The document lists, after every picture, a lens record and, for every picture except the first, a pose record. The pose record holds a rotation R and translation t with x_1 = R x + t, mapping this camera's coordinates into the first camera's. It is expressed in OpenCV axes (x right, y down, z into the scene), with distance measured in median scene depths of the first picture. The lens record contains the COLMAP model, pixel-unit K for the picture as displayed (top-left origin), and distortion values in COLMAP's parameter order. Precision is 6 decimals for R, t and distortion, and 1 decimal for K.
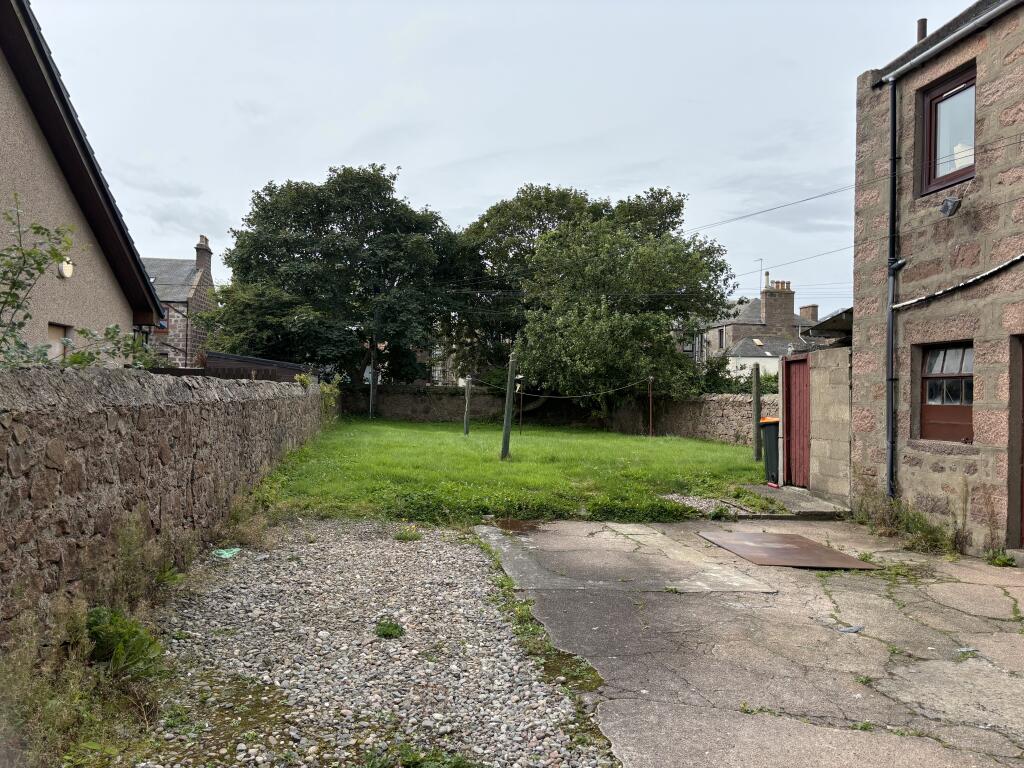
lens RADIAL K [[765.4, 0, 496.1], [0, 765.4, 388.7], [0, 0, 1]] dist [0.052411, -0.049804]
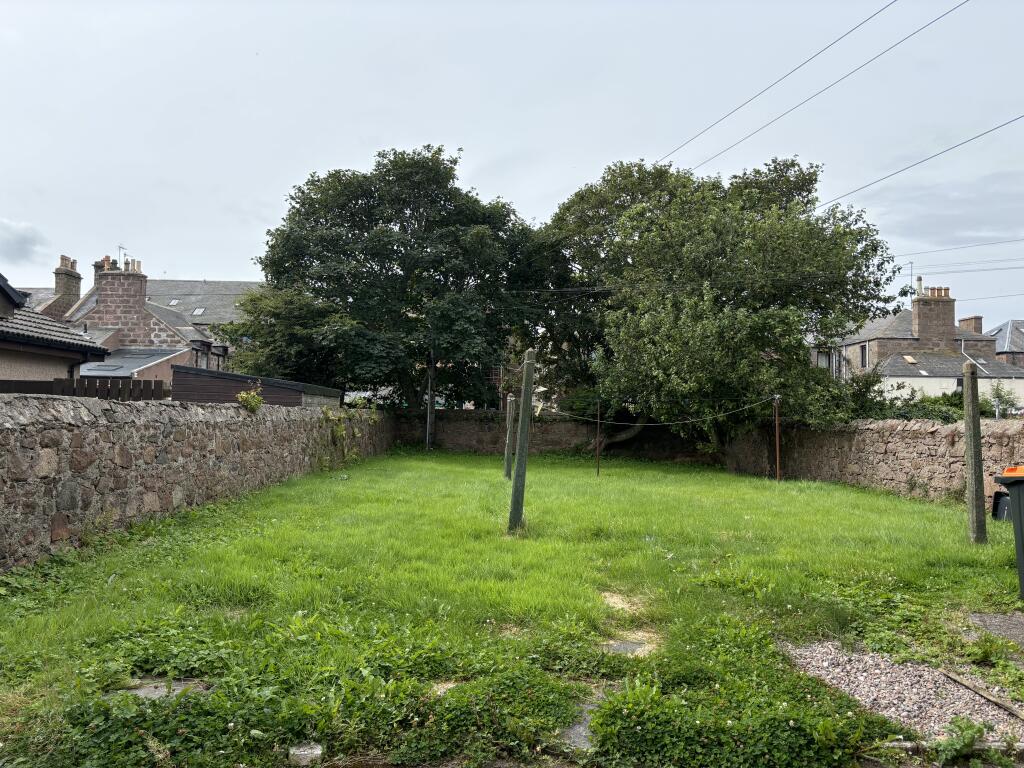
lens RADIAL K [[770.6, 0, 509.1], [0, 770.6, 380.4], [0, 0, 1]] dist [0.003903, 0.001964]
pose [[0.990211, -0.008291, -0.139333, 0.041445], [0.001836, 0.998922, -0.046388, 0.002094], [0.139568, 0.045678, 0.989158, 0.192135]]
